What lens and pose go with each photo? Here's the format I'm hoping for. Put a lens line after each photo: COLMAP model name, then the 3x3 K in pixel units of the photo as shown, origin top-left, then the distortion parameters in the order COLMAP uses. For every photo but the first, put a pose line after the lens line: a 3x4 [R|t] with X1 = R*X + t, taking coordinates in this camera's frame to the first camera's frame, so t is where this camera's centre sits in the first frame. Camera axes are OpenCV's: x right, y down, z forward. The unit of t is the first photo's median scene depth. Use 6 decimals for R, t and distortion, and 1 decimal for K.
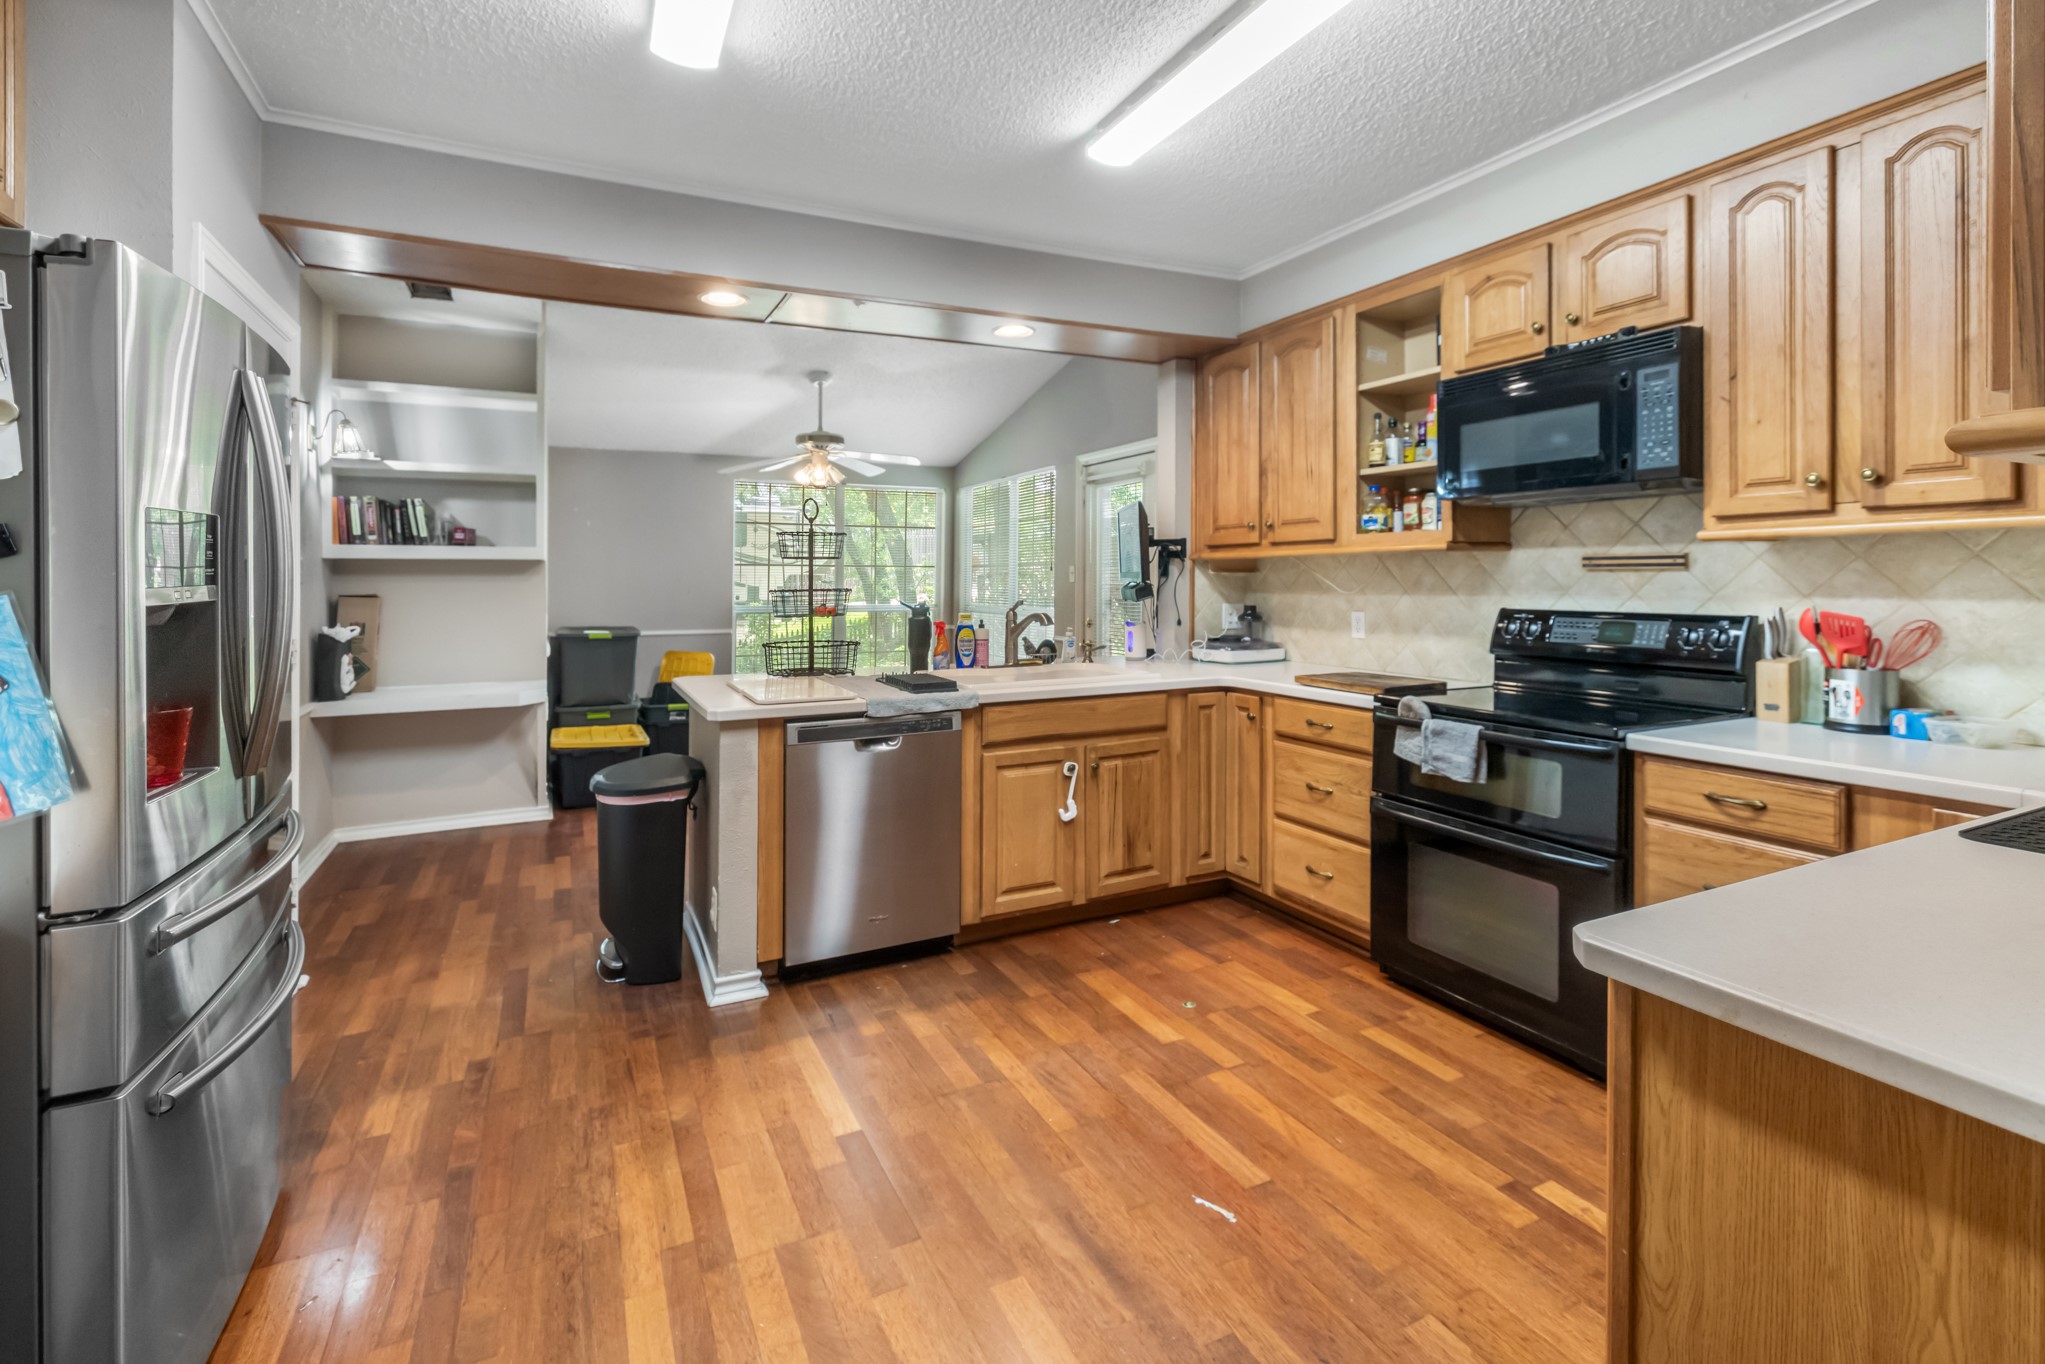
lens RADIAL K [[930.9, 0, 1017.4], [0, 930.9, 578.4], [0, 0, 1]] dist [0.002400, 0.000080]
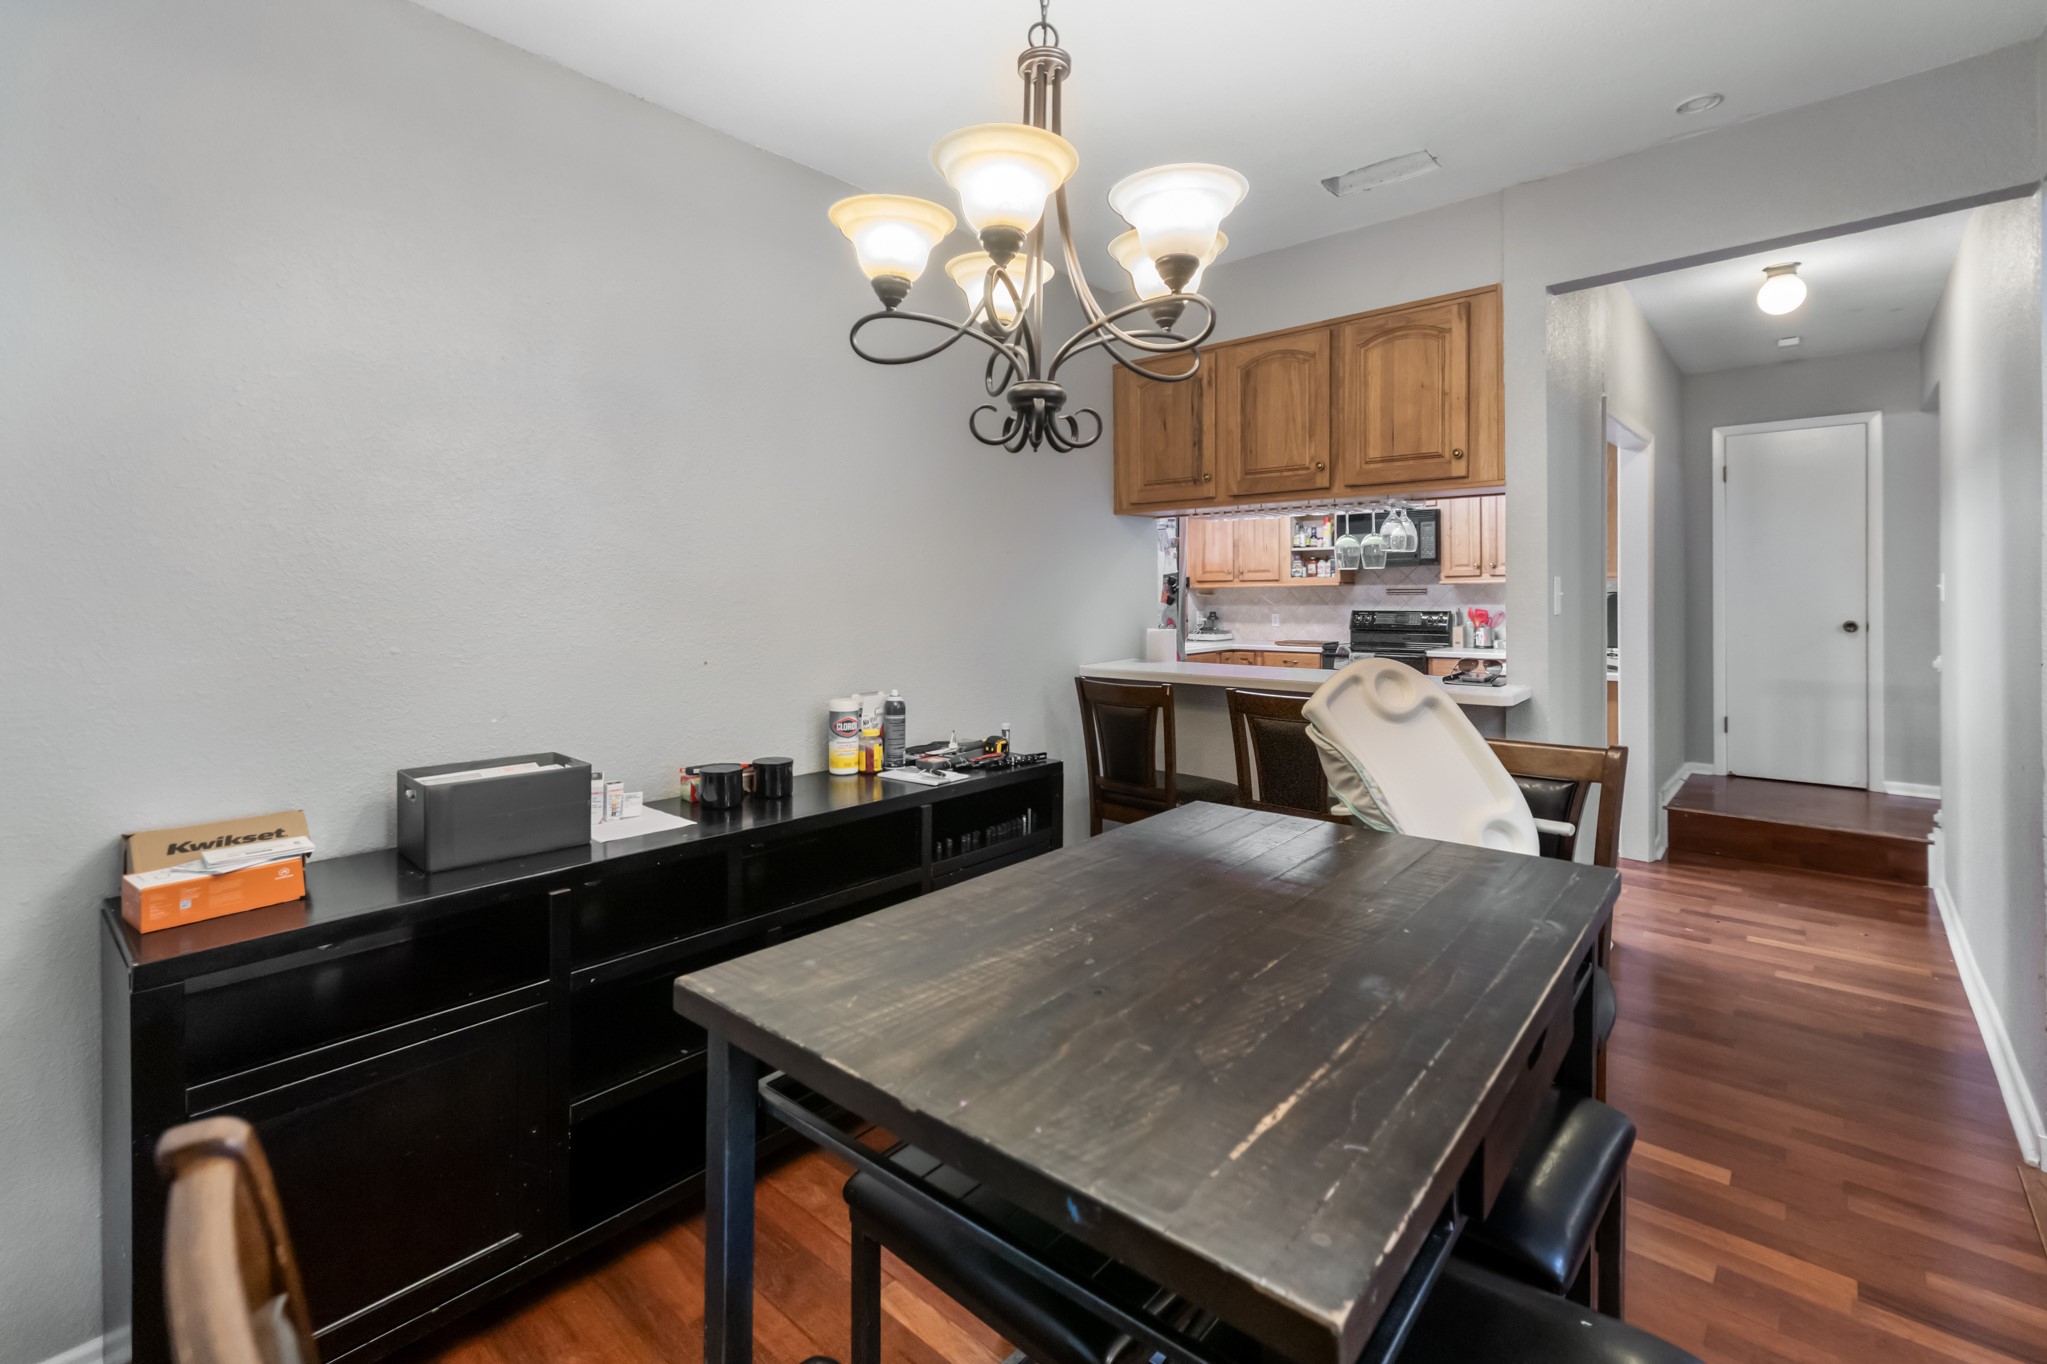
lens RADIAL K [[945.4, 0, 1012.2], [0, 945.4, 592.7], [0, 0, 1]] dist [0.000870, 0.000063]
pose [[0.926825, -0.003955, 0.375472, -1.298615], [0.004762, 0.999988, -0.001221, -0.015183], [-0.375463, 0.002920, 0.926833, -0.984587]]
